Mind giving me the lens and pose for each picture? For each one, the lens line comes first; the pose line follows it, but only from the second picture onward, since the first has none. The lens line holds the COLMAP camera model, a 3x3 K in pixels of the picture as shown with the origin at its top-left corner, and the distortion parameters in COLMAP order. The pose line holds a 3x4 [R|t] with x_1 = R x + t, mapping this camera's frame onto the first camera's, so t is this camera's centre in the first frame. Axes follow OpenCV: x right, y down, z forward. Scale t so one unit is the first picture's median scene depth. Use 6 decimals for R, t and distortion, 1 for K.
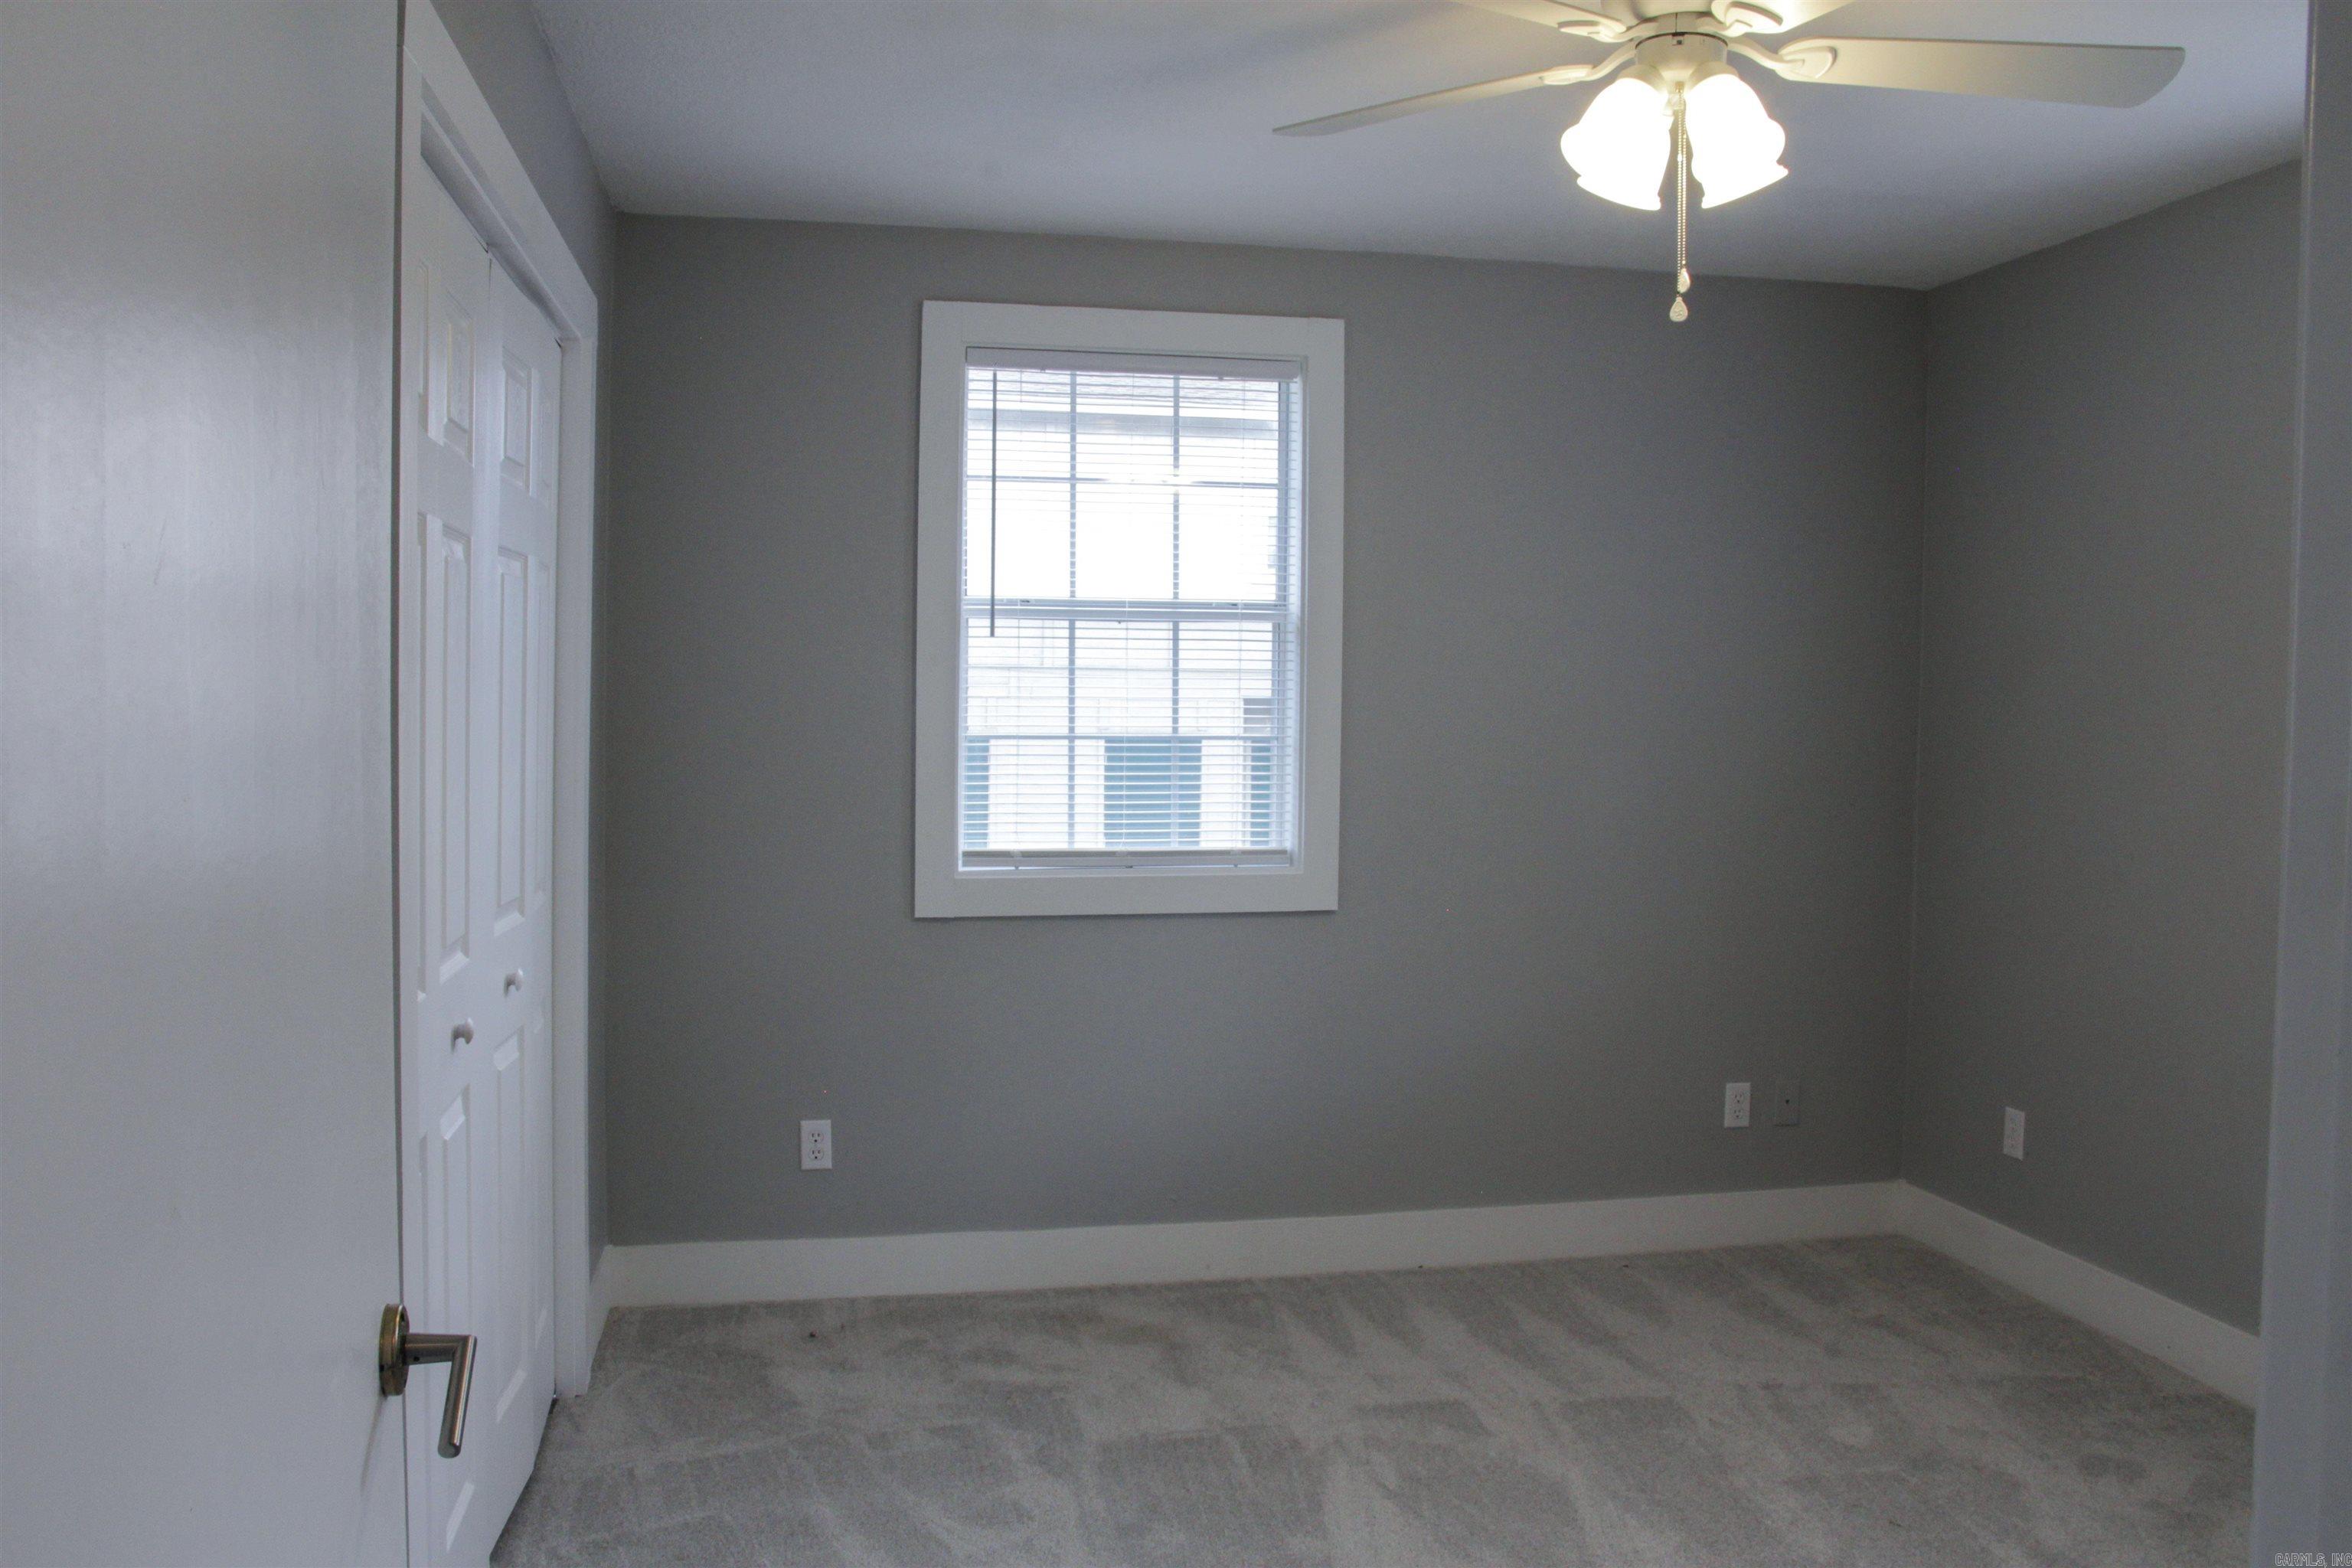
lens RADIAL K [[1855.6, 0, 1176.0], [0, 1855.6, 784.0], [0, 0, 1]] dist [-0.131716, 0.127946]
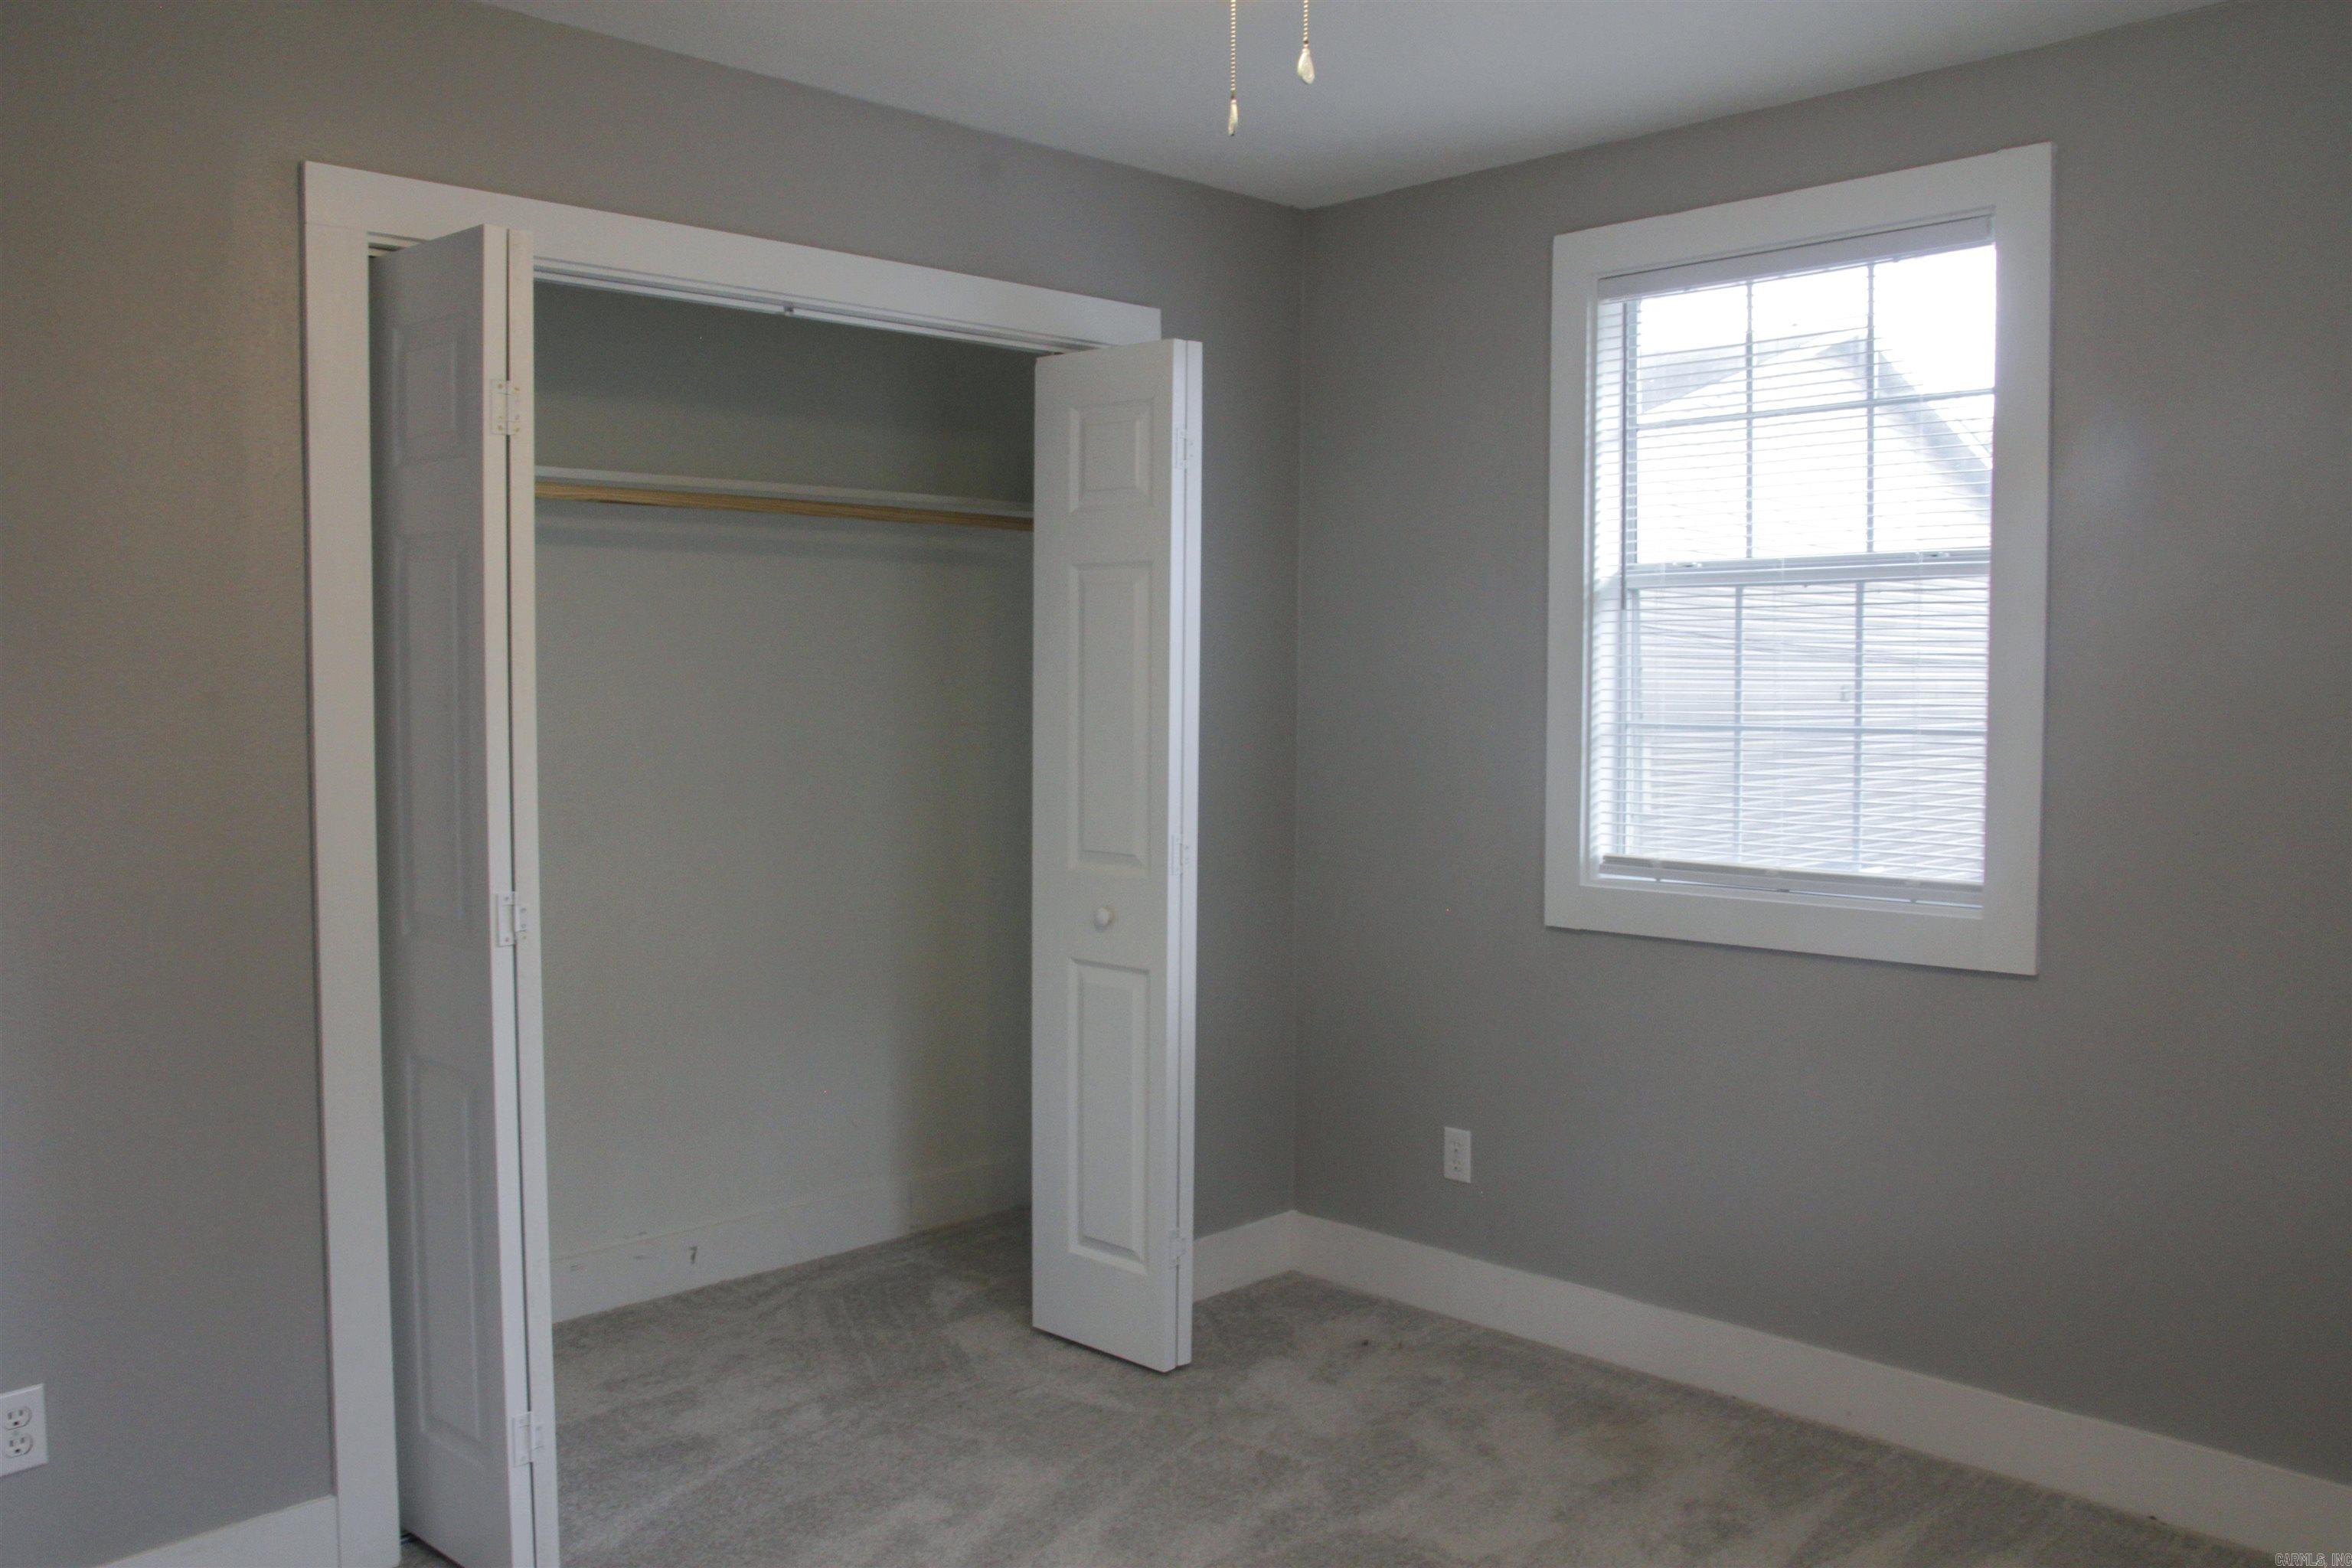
lens RADIAL K [[1894.1, 0, 1176.0], [0, 1894.1, 784.0], [0, 0, 1]] dist [-0.059888, 0.002377]
pose [[0.546544, 0.037426, -0.836594, 0.528693], [-0.025664, 0.999280, 0.027938, -0.017946], [0.837037, 0.006201, 0.547111, 0.343309]]
